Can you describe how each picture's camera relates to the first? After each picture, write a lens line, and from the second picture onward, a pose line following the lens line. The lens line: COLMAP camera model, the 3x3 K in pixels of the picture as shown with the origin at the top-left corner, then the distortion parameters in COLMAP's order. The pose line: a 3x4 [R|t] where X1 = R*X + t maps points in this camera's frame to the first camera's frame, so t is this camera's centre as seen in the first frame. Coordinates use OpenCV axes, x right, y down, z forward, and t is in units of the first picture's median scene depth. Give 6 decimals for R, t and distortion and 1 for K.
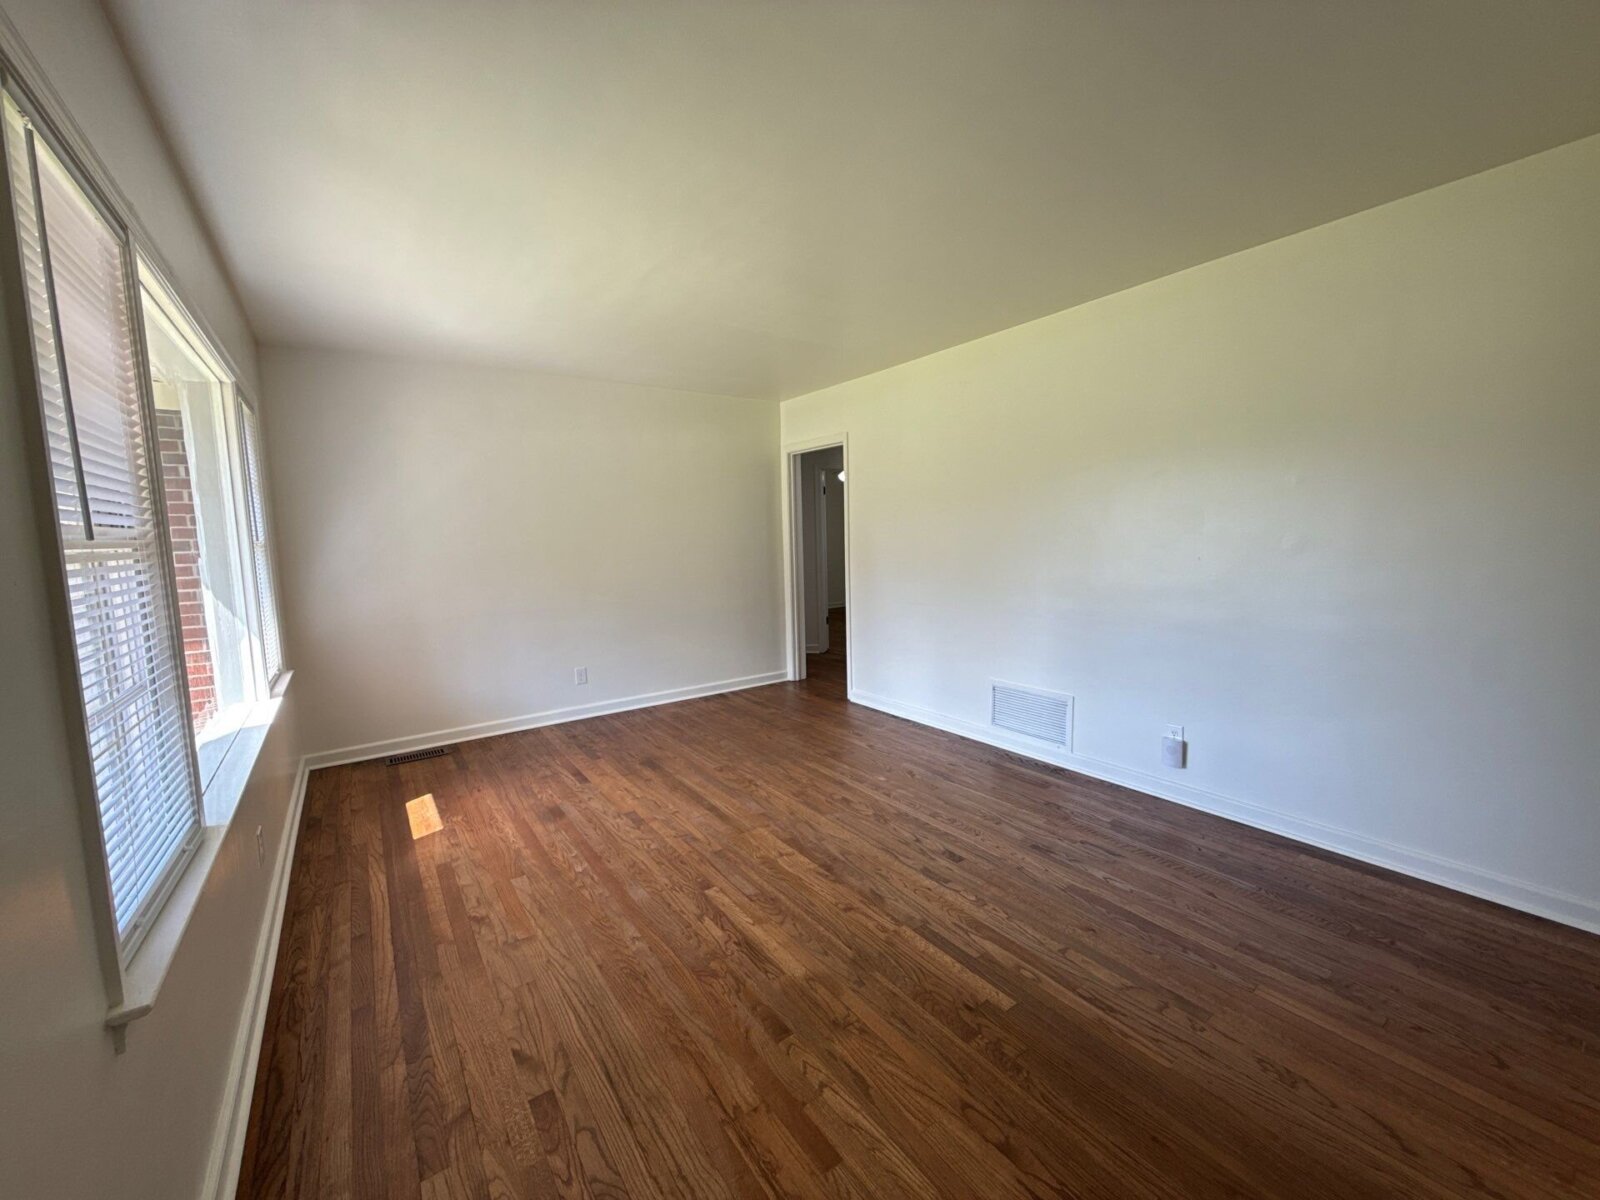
lens RADIAL K [[638.8, 0, 800.0], [0, 638.8, 600.0], [0, 0, 1]] dist [0.000570, -0.000118]
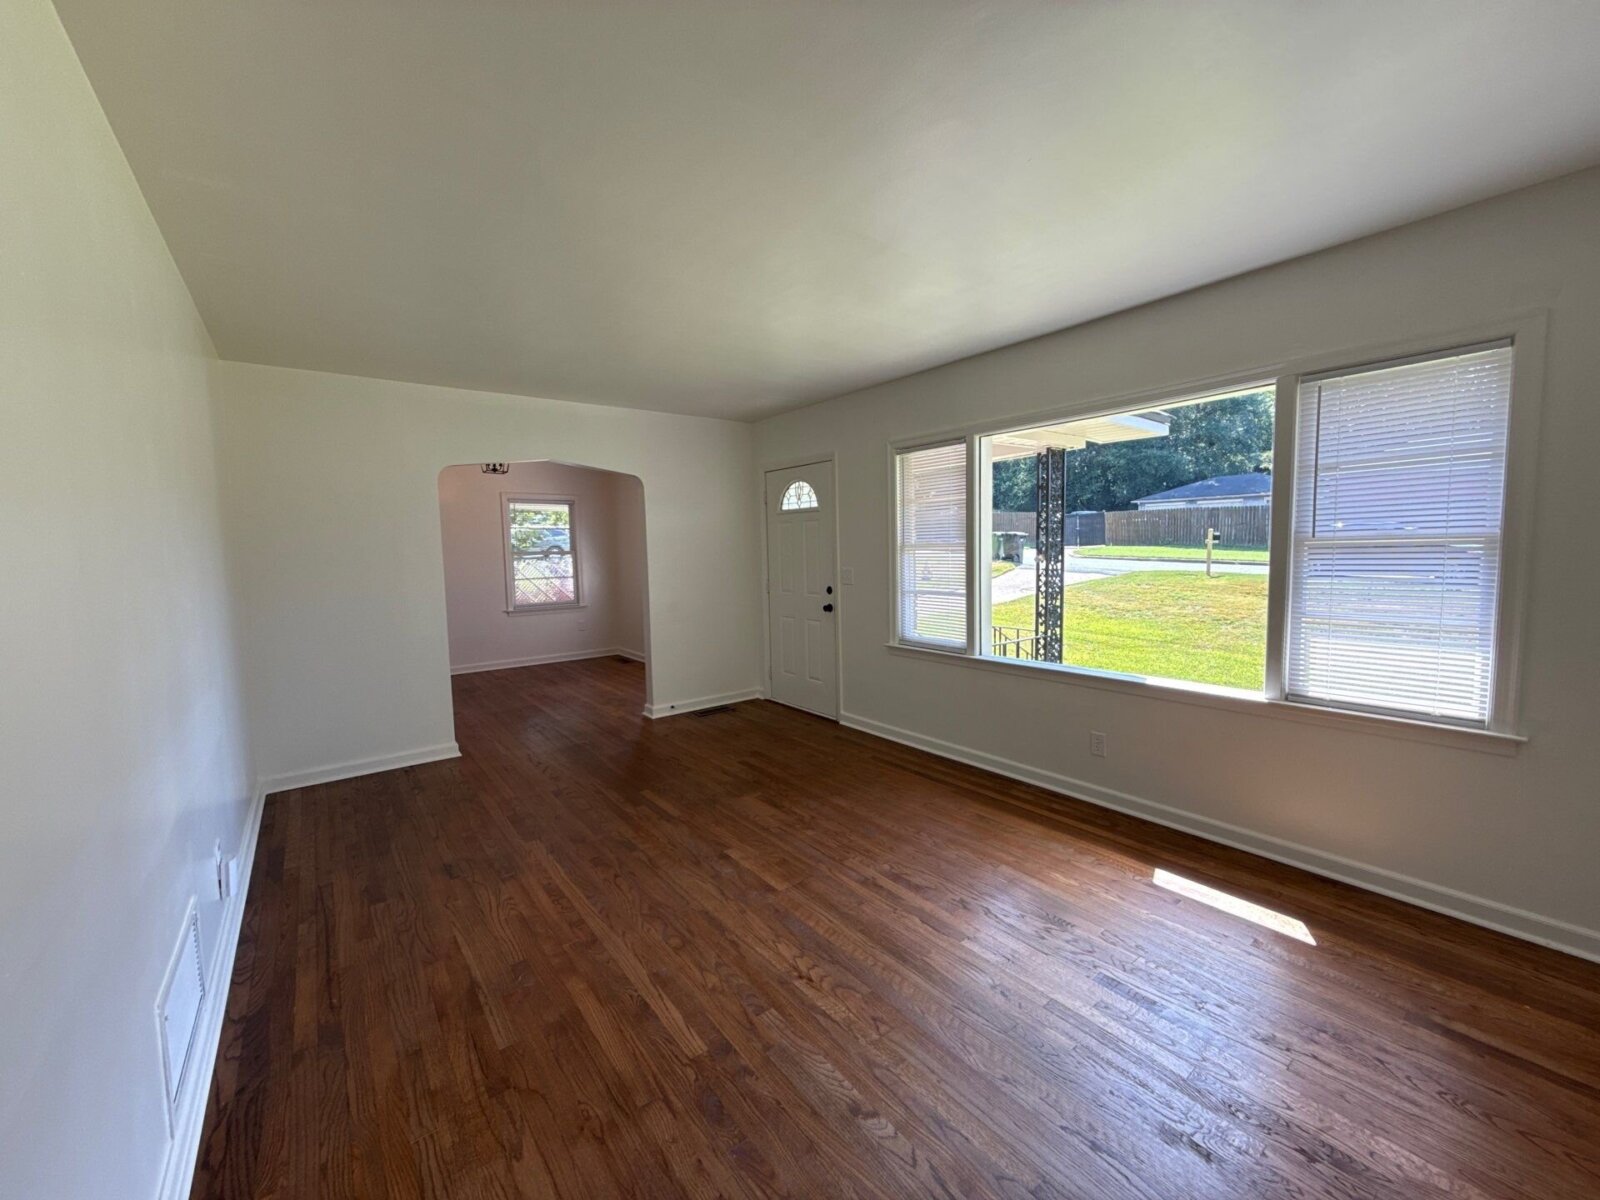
lens RADIAL K [[638.8, 0, 800.0], [0, 638.8, 600.0], [0, 0, 1]] dist [0.000570, -0.000118]
pose [[-0.997960, 0.051134, -0.038220, -0.101076], [0.042968, 0.980795, 0.190247, -0.270845], [0.047215, 0.188217, -0.980992, 2.412582]]
